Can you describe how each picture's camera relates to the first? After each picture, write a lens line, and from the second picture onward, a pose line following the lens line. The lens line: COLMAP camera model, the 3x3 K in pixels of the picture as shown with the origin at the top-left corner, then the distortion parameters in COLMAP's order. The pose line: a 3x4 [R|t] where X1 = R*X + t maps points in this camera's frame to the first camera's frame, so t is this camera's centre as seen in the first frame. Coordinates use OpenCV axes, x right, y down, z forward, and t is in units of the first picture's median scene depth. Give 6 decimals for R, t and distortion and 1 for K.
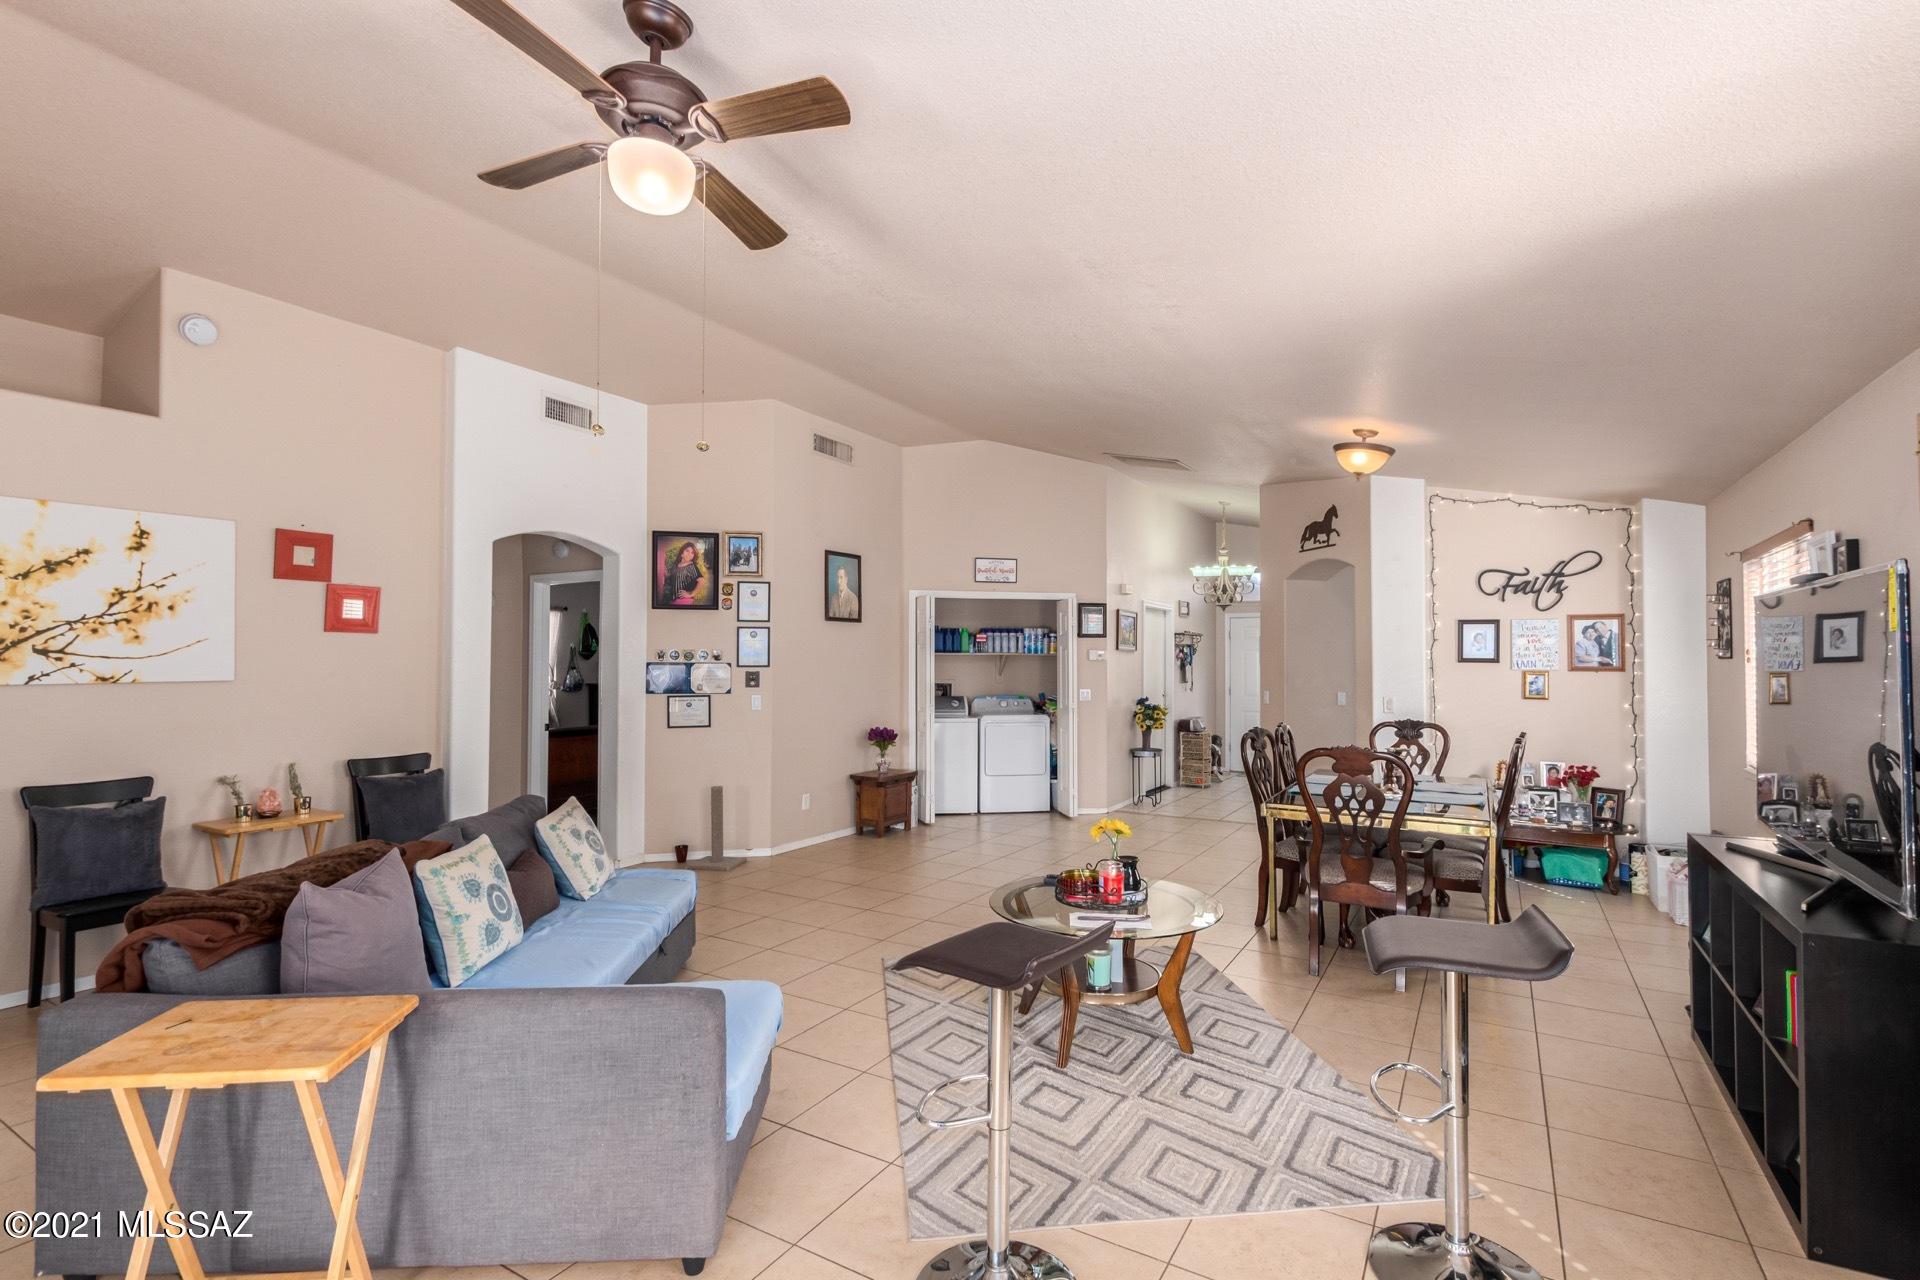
lens RADIAL K [[883.0, 0, 969.0], [0, 883.0, 645.0], [0, 0, 1]] dist [0.011409, -0.000870]
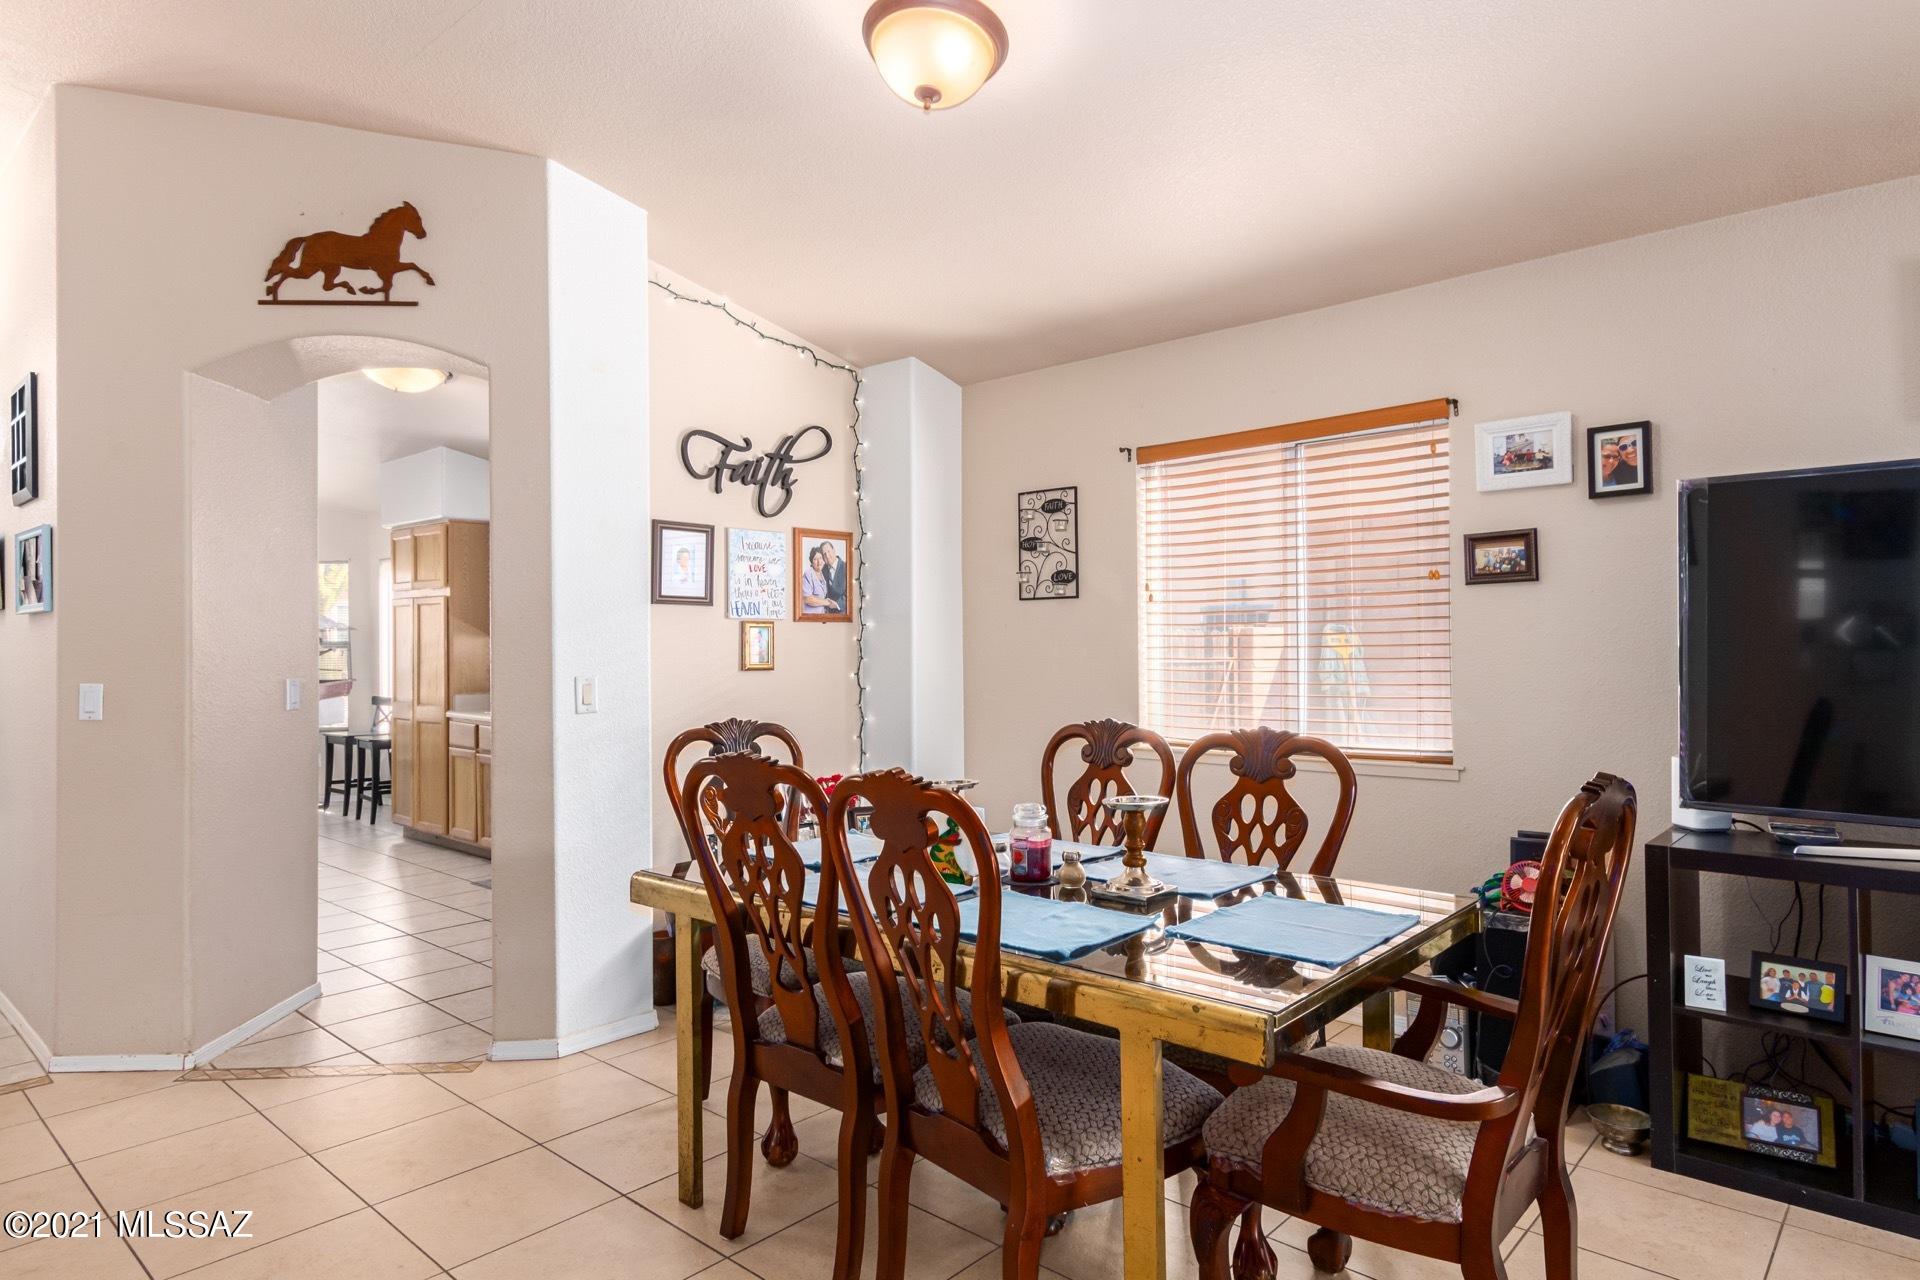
lens RADIAL K [[1098.1, 0, 960.0], [0, 1098.1, 640.0], [0, 0, 1]] dist [0.020848, -0.000637]
pose [[0.198886, 0.000168, 0.980023, -0.028457], [-0.010720, 0.999941, 0.002004, 0.036731], [-0.979964, -0.010904, 0.198876, 0.693084]]
